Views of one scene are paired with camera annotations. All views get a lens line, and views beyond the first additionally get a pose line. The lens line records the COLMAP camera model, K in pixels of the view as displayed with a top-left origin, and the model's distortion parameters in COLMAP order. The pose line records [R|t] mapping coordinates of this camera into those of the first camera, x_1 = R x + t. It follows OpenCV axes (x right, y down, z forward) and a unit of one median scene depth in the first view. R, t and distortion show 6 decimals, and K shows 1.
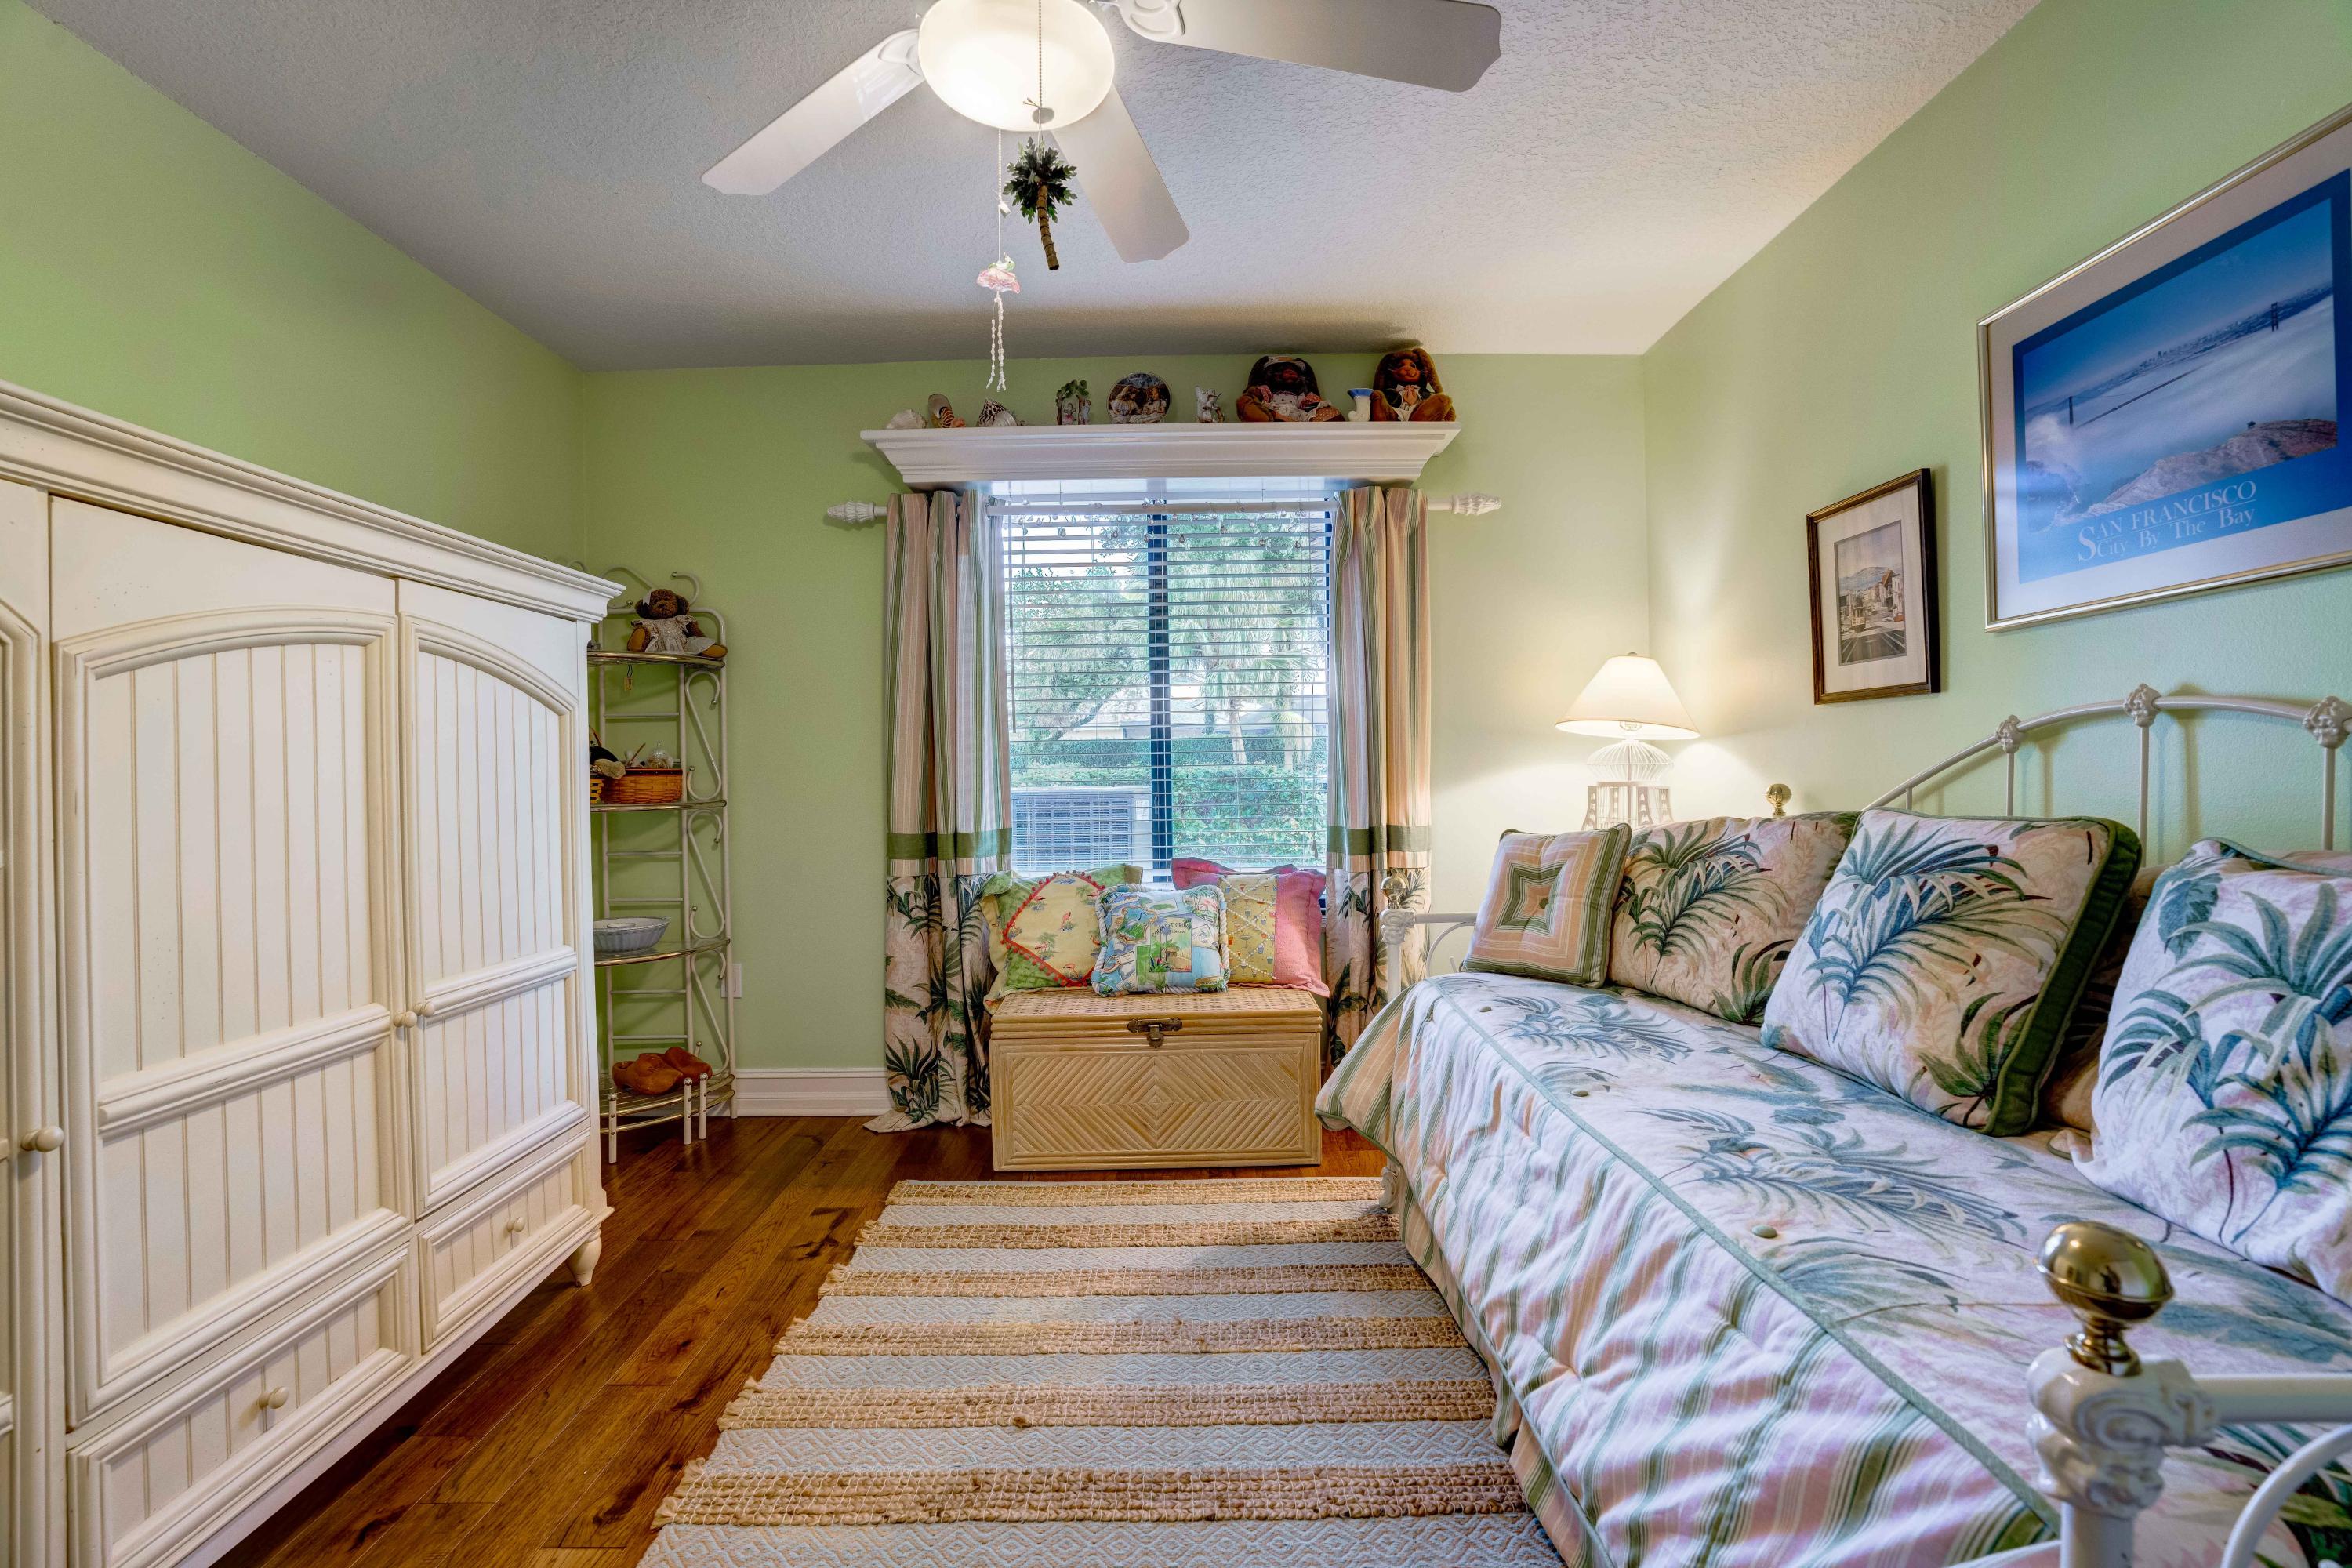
lens RADIAL K [[1093.2, 0, 1155.2], [0, 1093.2, 776.1], [0, 0, 1]] dist [-0.062041, 0.021633]
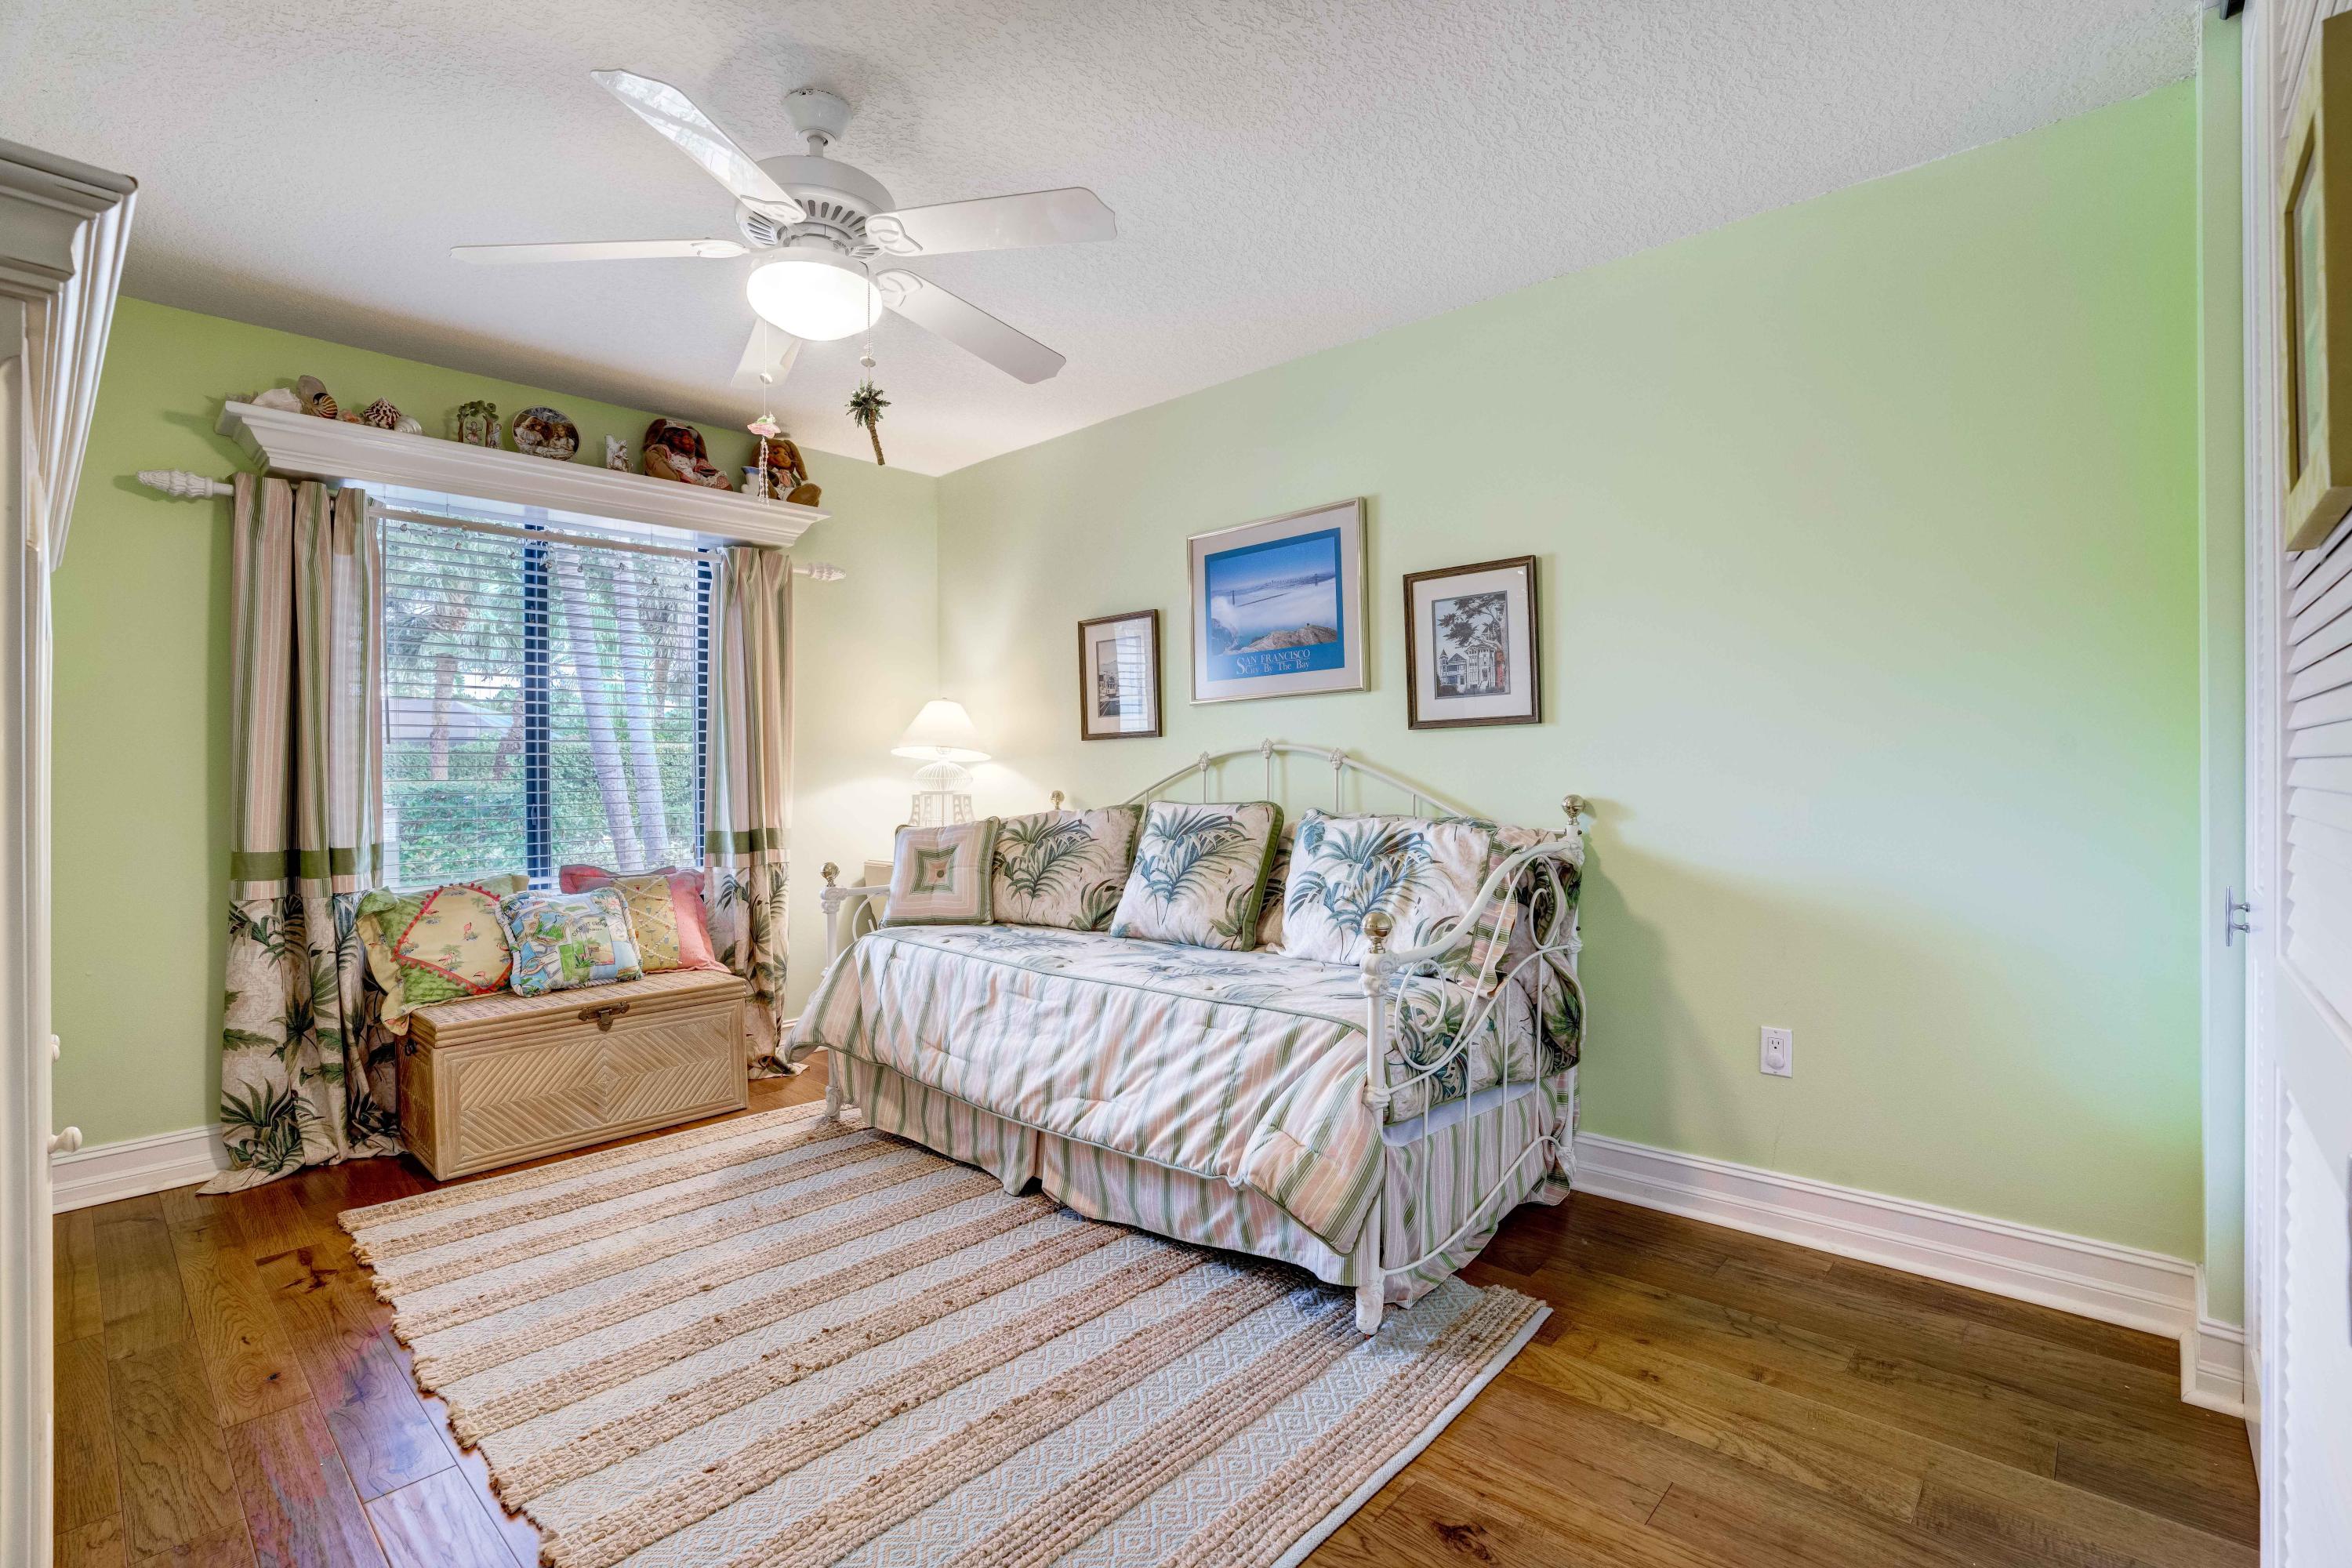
lens RADIAL K [[1093.2, 0, 1179.0], [0, 1093.2, 765.1], [0, 0, 1]] dist [-0.062041, 0.021633]
pose [[0.672432, 0.012839, 0.740048, -0.496728], [0.007745, 0.999673, -0.024380, 0.010813], [-0.740119, 0.022125, 0.672112, -0.206298]]
